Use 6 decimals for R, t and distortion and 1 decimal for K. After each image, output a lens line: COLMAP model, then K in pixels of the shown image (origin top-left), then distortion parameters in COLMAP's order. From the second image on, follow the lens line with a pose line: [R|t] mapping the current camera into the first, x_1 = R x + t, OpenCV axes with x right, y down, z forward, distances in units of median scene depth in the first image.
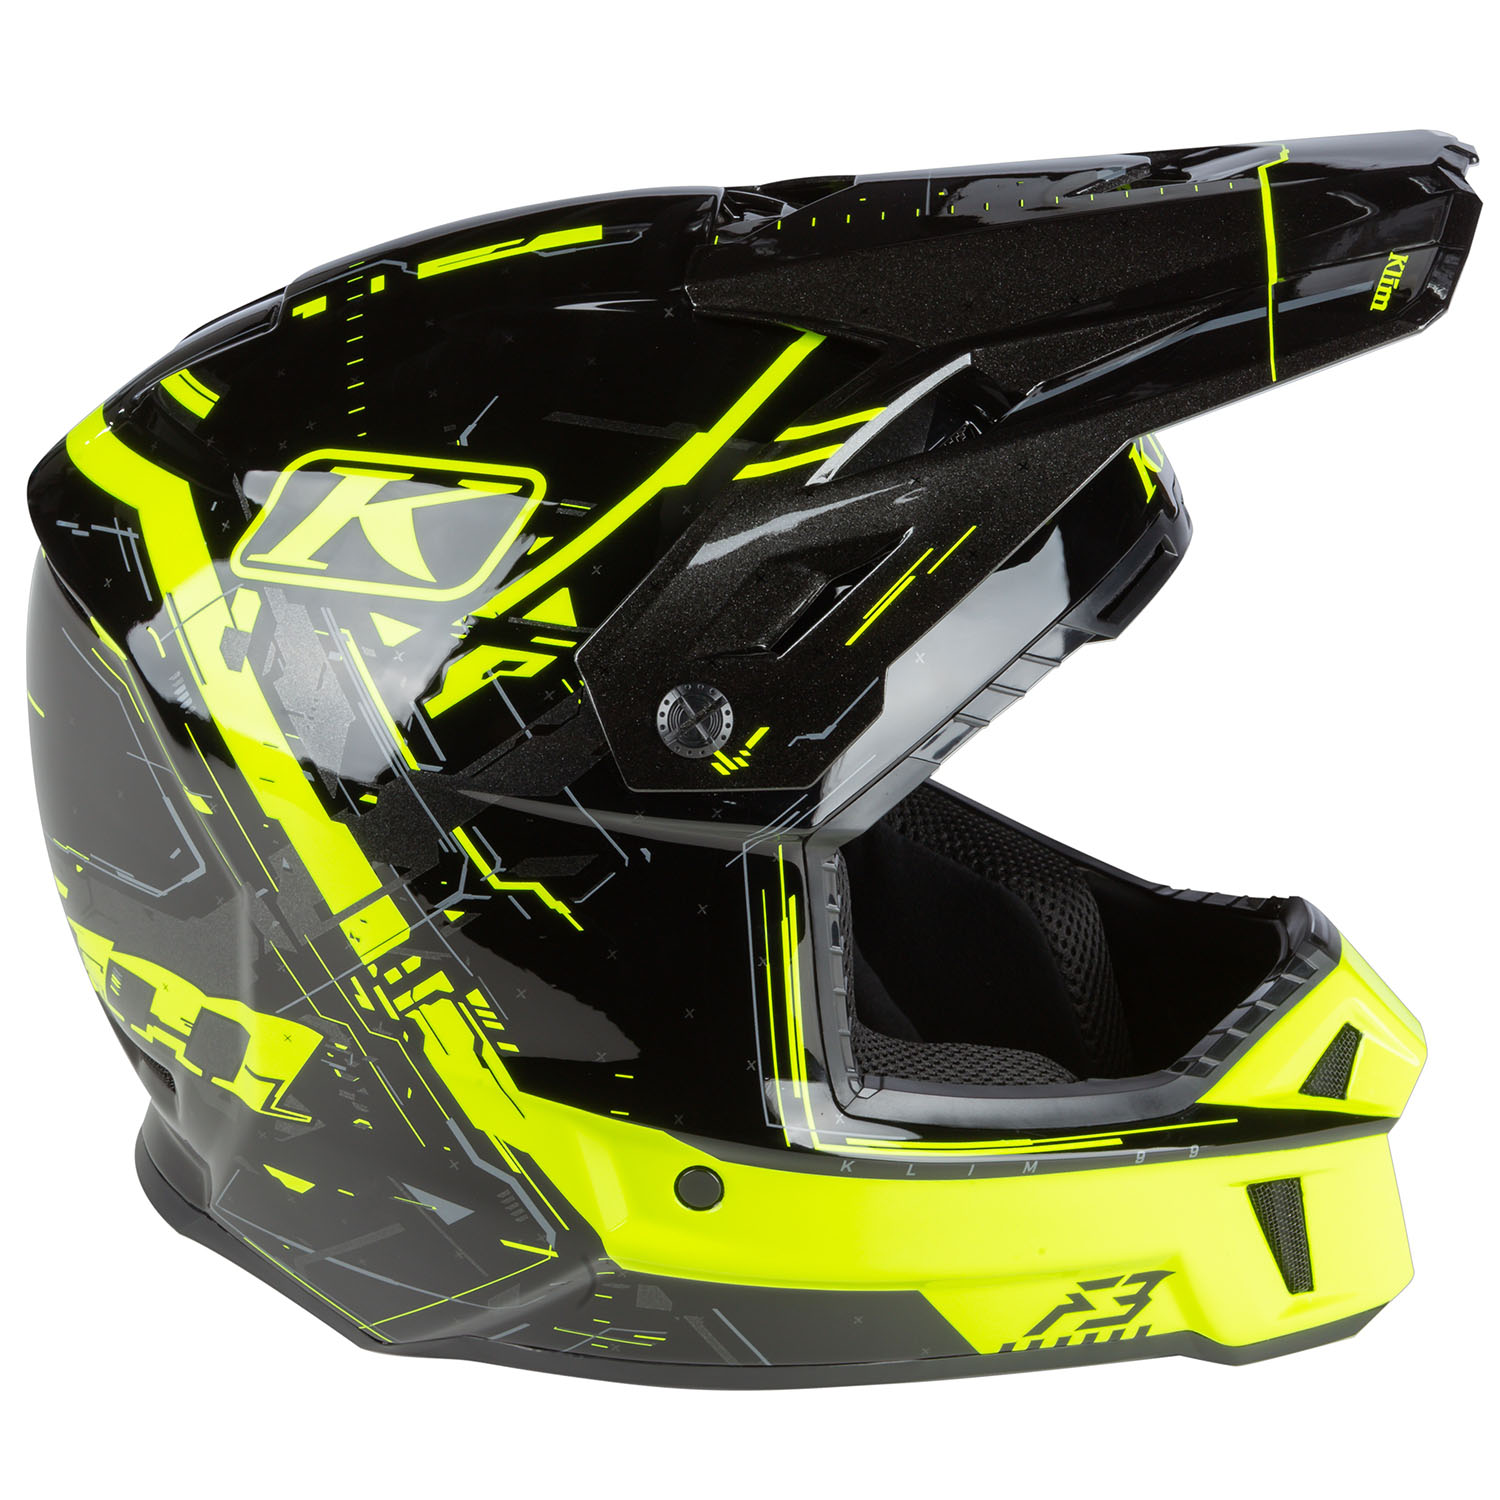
lens RADIAL K [[3837.3, 0, 751.9], [0, 3837.3, 781.8], [0, 0, 1]] dist [0.211105, 0.000000]
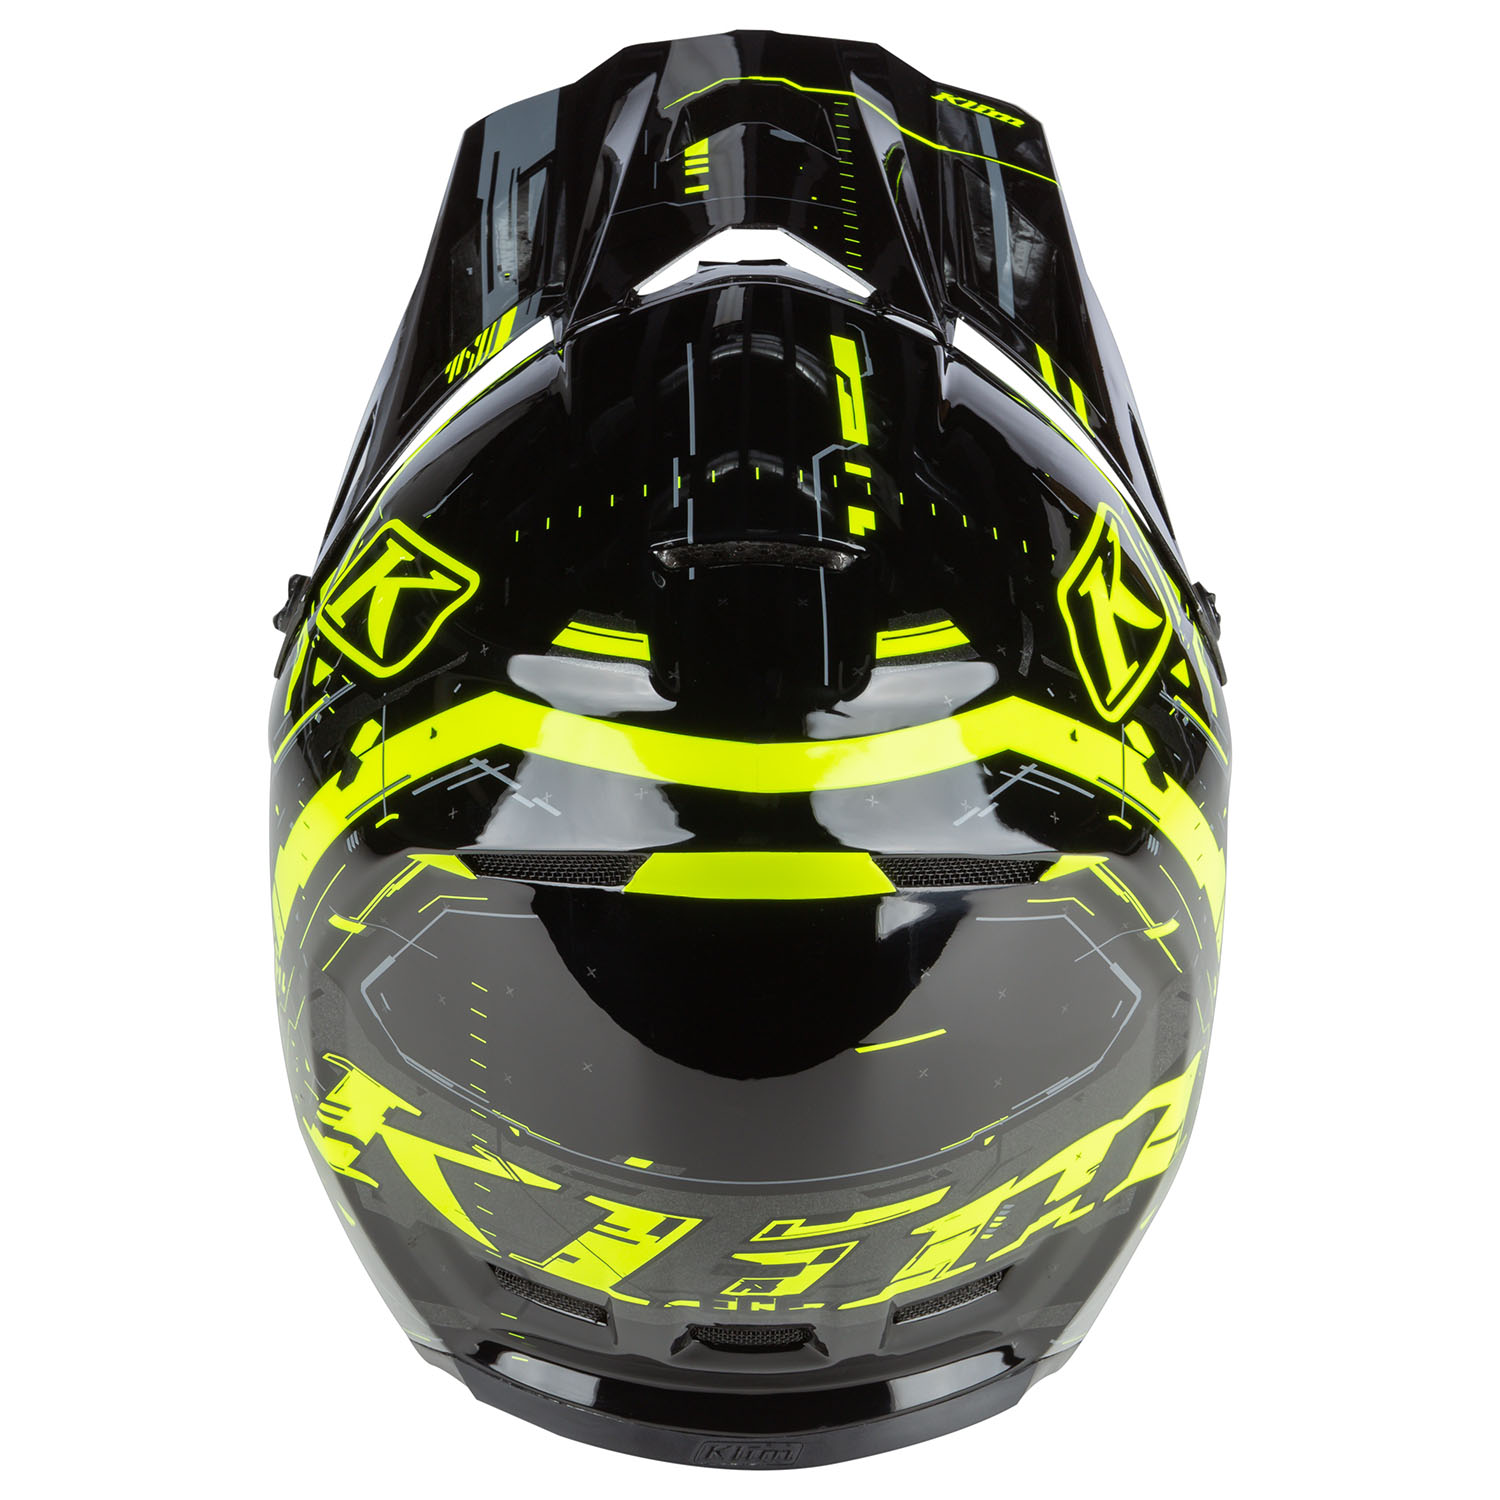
lens RADIAL K [[4067.6, 0, 746.7], [0, 4067.6, 751.1], [0, 0, 1]] dist [-0.292127, 0.000000]
pose [[-0.075466, -0.442361, 0.893656, -1.104499], [0.349354, 0.827678, 0.439204, -0.560659], [-0.933947, 0.345348, 0.092079, 0.998868]]
